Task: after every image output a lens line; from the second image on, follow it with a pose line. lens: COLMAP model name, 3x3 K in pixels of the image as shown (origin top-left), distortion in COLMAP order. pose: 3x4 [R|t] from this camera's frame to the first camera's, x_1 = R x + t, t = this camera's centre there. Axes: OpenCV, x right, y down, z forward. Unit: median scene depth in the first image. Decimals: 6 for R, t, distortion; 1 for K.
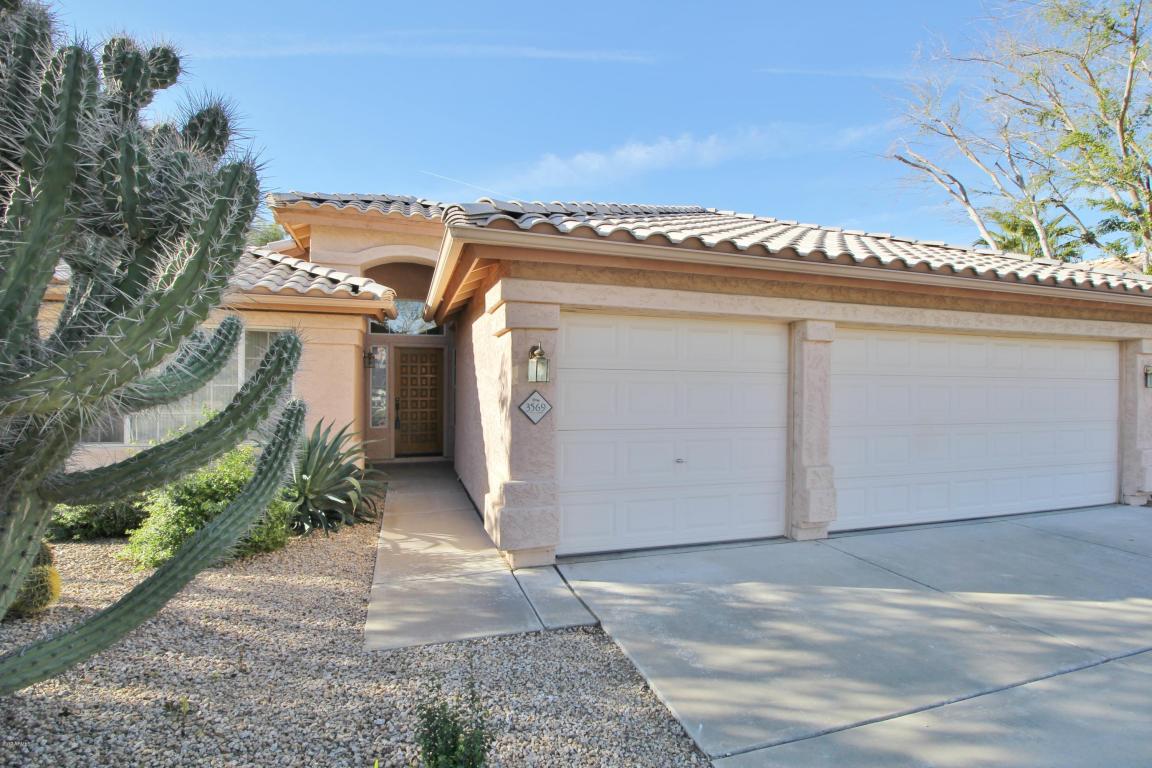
lens RADIAL K [[544.8, 0, 576.0], [0, 544.8, 384.0], [0, 0, 1]] dist [-0.022672, -0.000675]
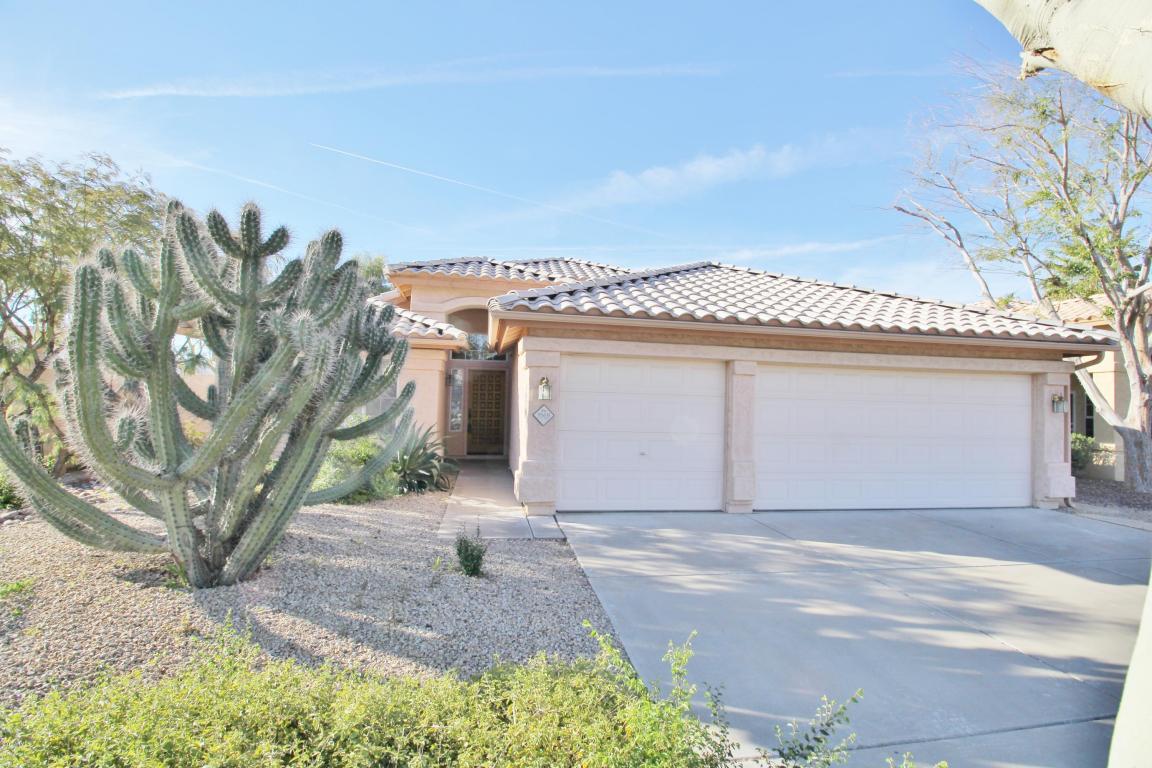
lens RADIAL K [[536.4, 0, 576.6], [0, 536.4, 378.0], [0, 0, 1]] dist [-0.033918, -0.000108]
pose [[0.990135, 0.013712, -0.139447, 0.182997], [-0.019337, 0.999049, -0.039067, -0.005716], [0.138778, 0.041378, 0.989459, -0.425827]]
